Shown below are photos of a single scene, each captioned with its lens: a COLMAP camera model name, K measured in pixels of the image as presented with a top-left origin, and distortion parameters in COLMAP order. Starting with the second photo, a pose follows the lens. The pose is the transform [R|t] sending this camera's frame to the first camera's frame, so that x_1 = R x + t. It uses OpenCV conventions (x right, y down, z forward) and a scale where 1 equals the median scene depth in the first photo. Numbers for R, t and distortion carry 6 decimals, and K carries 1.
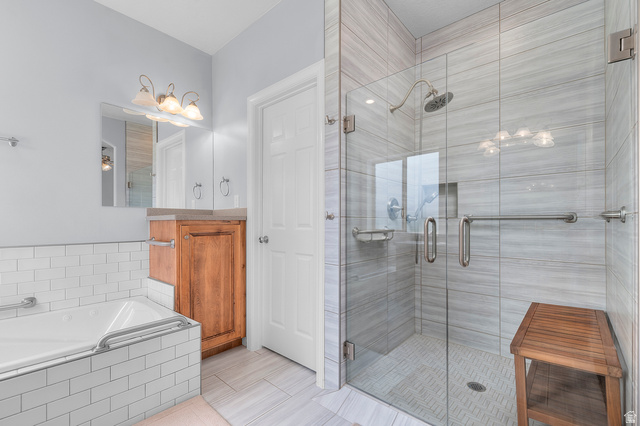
lens RADIAL K [[281.2, 0, 319.6], [0, 281.2, 218.1], [0, 0, 1]] dist [-0.001001, -0.000106]
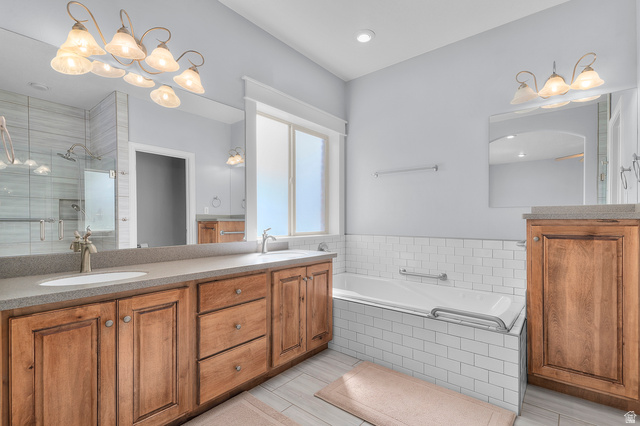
lens RADIAL K [[296.1, 0, 320.9], [0, 296.1, 217.9], [0, 0, 1]] dist [0.001794, 0.000005]
pose [[0.037906, -0.007633, -0.999252, 0.393759], [0.010262, 0.999921, -0.007248, 0.002115], [0.999229, -0.009980, 0.037982, 0.268329]]
